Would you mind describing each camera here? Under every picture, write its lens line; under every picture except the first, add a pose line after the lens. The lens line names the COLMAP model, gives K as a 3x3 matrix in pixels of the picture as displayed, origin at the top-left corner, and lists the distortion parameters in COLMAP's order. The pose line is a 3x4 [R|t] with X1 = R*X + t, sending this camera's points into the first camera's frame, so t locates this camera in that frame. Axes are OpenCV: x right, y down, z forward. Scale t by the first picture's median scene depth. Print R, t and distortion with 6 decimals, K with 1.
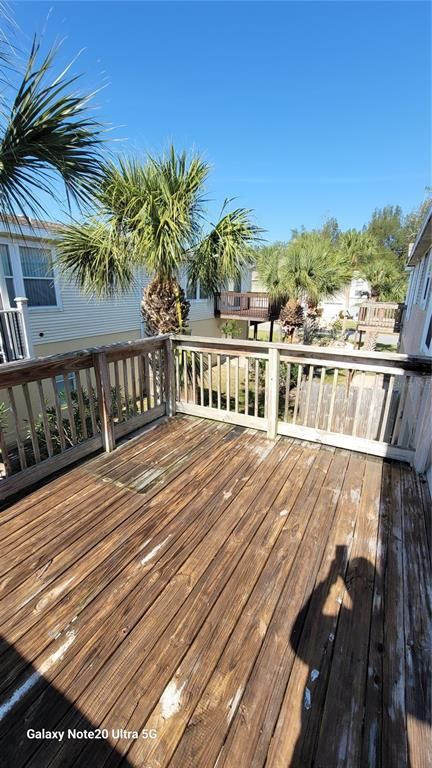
lens RADIAL K [[312.0, 0, 213.3], [0, 312.0, 383.8], [0, 0, 1]] dist [-0.003980, -0.000004]
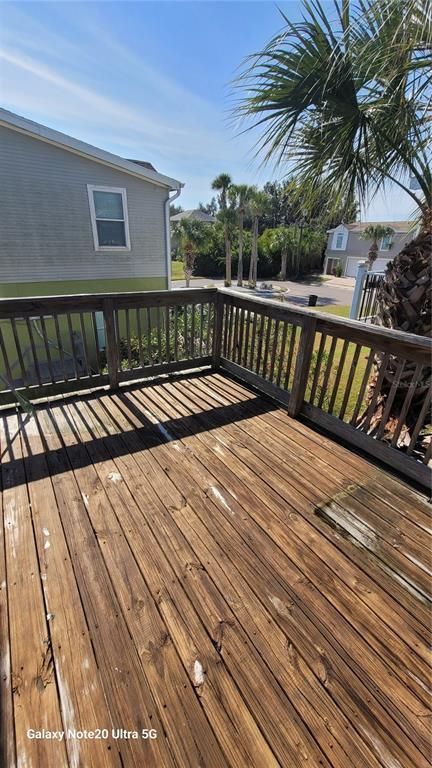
lens RADIAL K [[312.0, 0, 211.3], [0, 312.0, 386.8], [0, 0, 1]] dist [-0.003980, -0.000004]
pose [[-0.472466, 0.345248, -0.810913, 0.493685], [-0.291993, 0.806803, 0.513623, -0.269575], [0.831574, 0.479451, -0.280377, 0.964950]]
